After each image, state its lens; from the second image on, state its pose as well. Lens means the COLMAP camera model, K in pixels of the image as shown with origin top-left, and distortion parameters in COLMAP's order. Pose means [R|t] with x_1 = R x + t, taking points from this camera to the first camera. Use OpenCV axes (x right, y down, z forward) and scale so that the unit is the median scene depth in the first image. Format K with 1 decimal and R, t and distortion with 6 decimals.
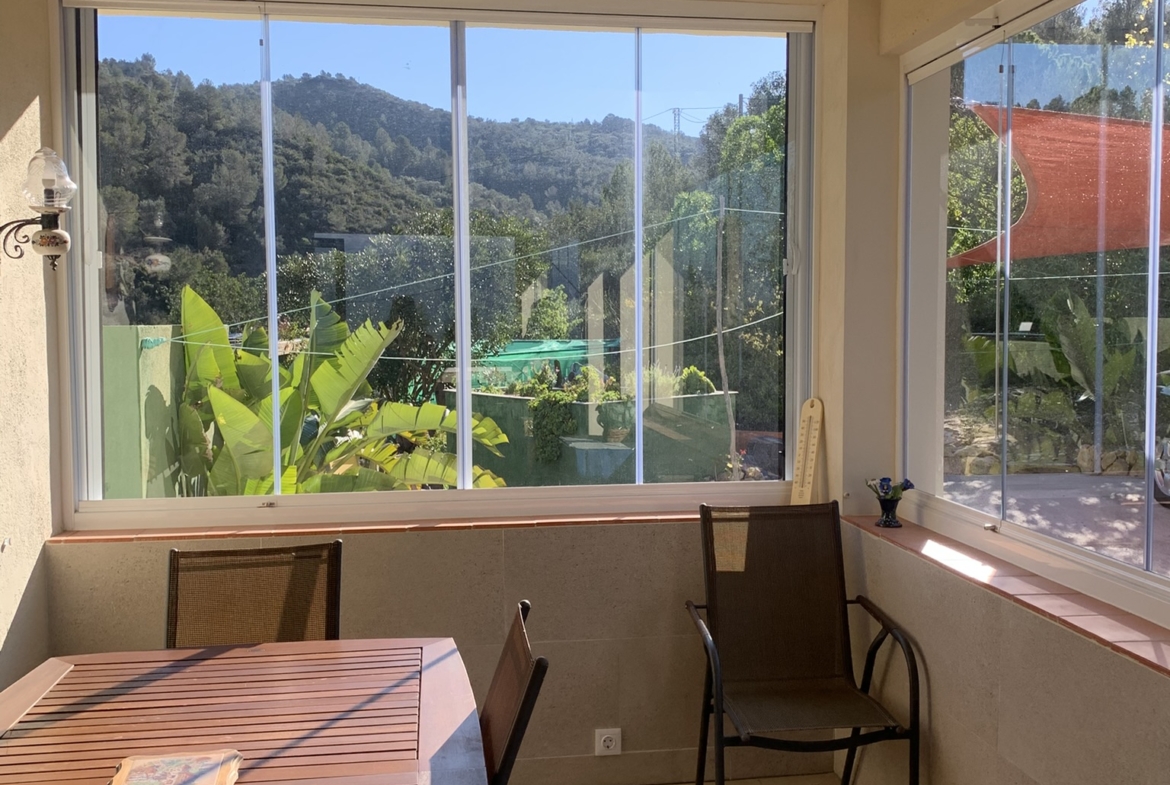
lens RADIAL K [[1141.9, 0, 587.8], [0, 1141.9, 374.0], [0, 0, 1]] dist [0.197170, -0.622417]
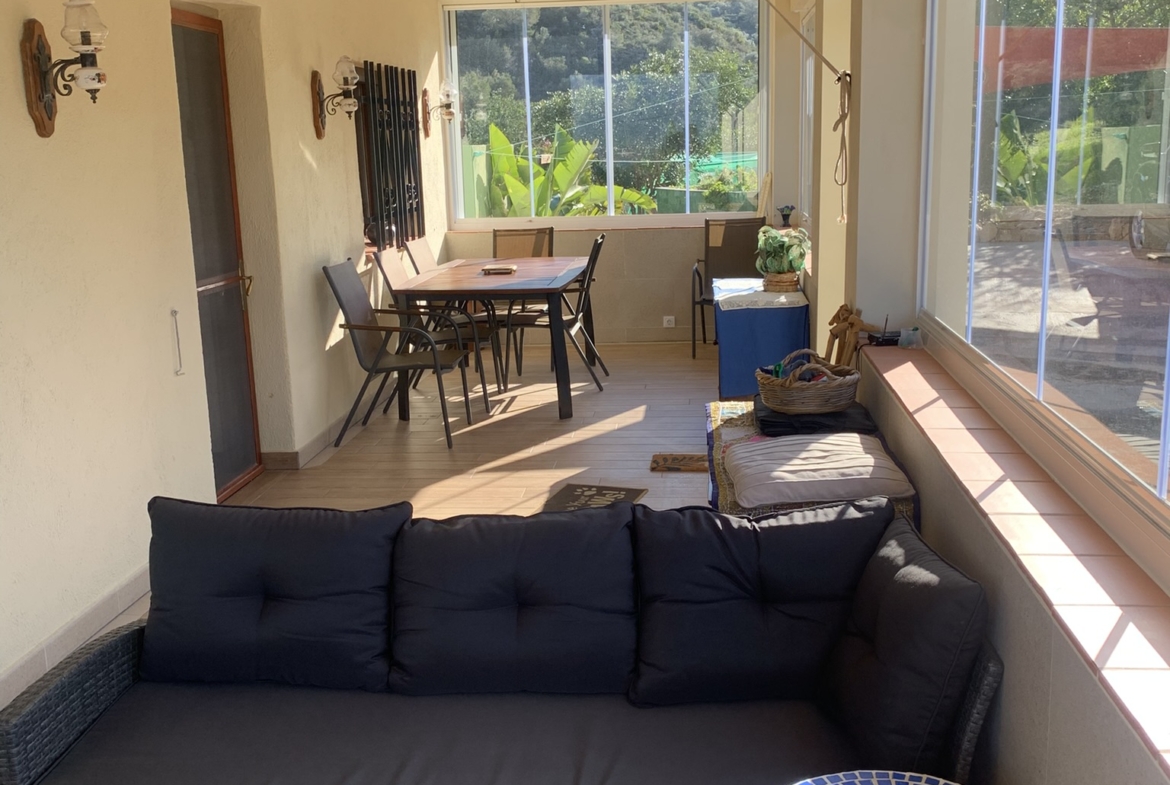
lens RADIAL K [[1141.9, 0, 587.8], [0, 1141.9, 374.0], [0, 0, 1]] dist [0.197170, -0.622417]
pose [[0.971044, 0.027701, -0.237291, 0.294441], [0.009845, 0.987771, 0.155599, 0.041041], [0.238700, -0.153430, 0.958896, -0.923871]]
